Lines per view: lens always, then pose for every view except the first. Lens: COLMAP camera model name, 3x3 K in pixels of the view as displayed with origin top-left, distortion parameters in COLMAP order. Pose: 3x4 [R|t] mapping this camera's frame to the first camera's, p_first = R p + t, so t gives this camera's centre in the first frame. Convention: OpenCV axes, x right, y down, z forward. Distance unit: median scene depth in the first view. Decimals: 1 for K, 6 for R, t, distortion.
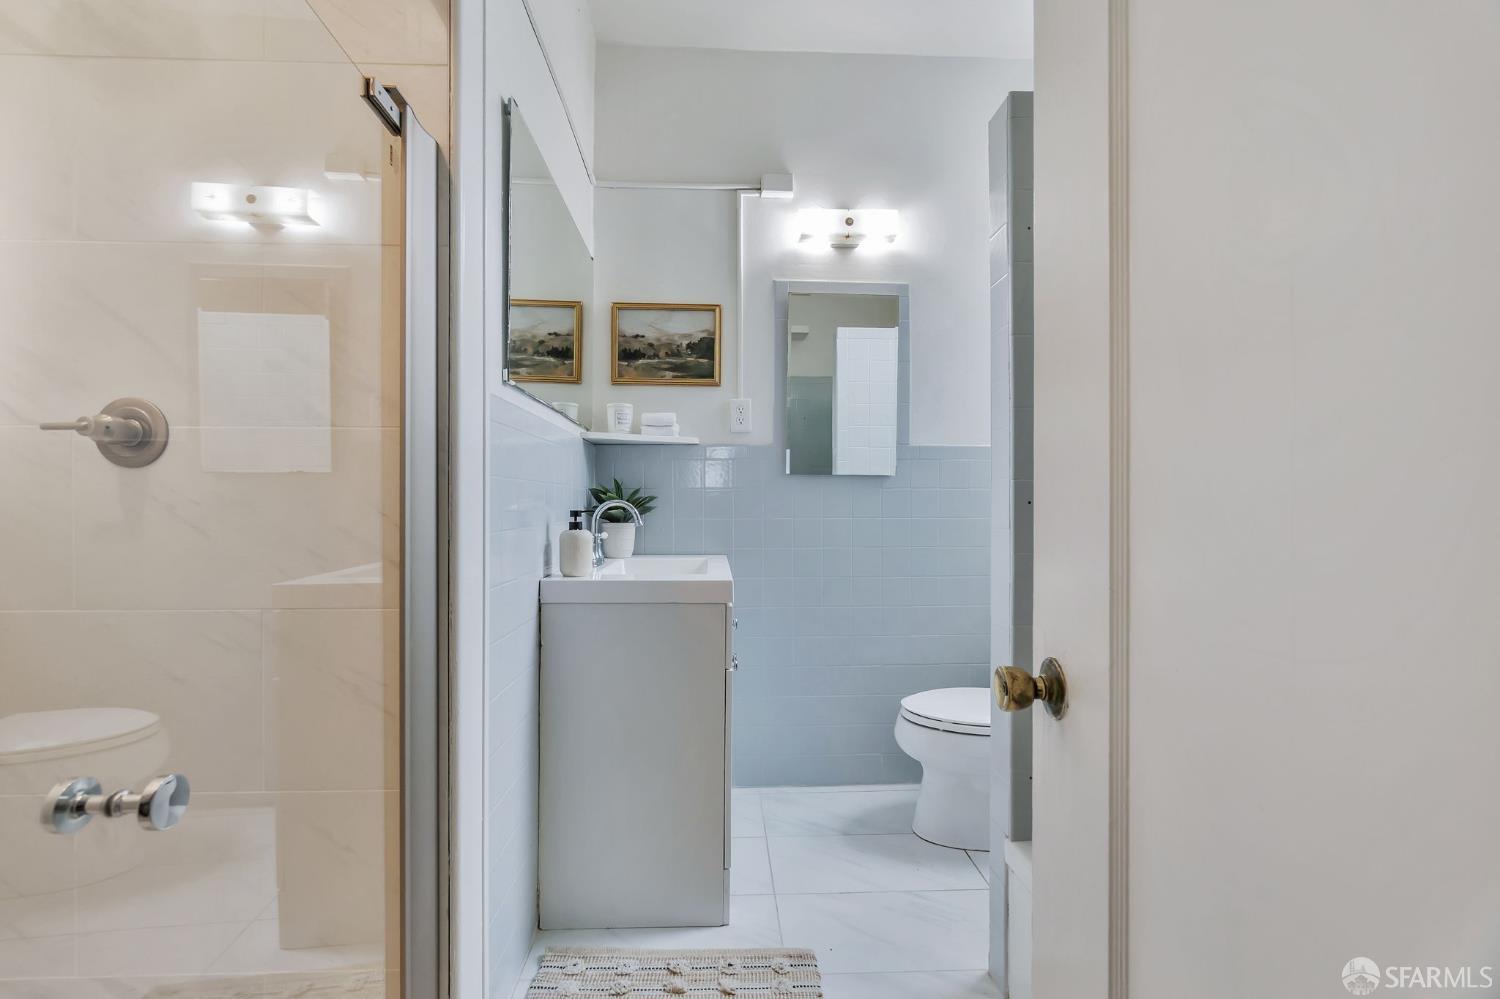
lens RADIAL K [[658.7, 0, 742.4], [0, 658.7, 504.3], [0, 0, 1]] dist [-0.002805, 0.001184]
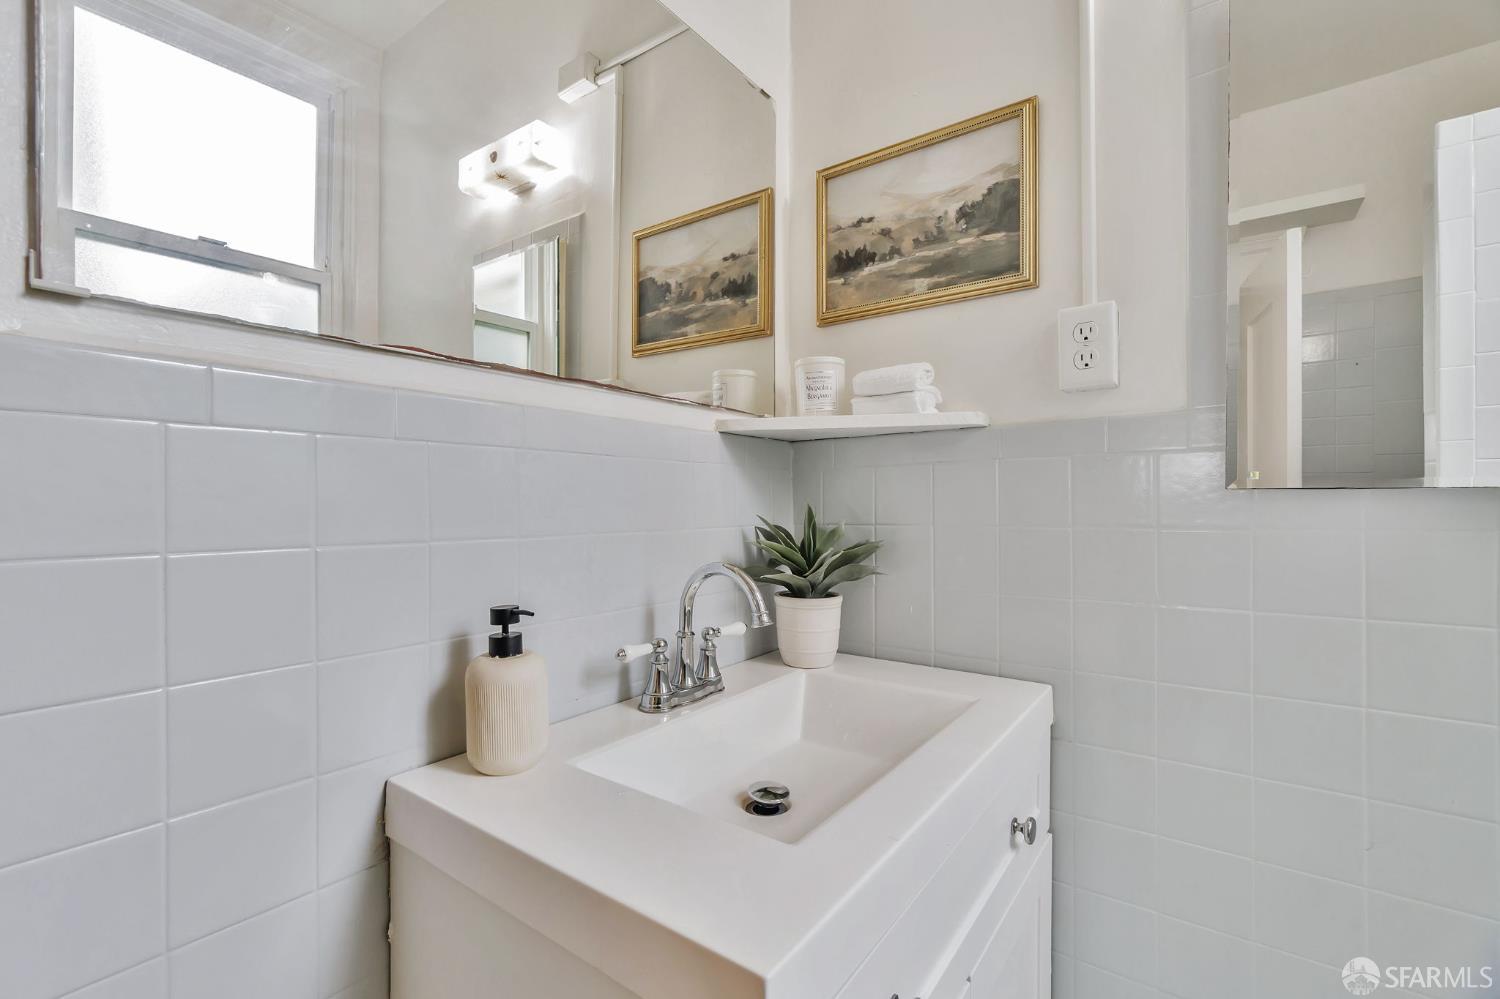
lens RADIAL K [[658.7, 0, 746.9], [0, 658.7, 496.4], [0, 0, 1]] dist [-0.002805, 0.001184]
pose [[0.769429, -0.012236, -0.638615, 0.092735], [0.004927, 0.999900, -0.013223, -0.039401], [0.638713, 0.007028, 0.769413, 0.558932]]
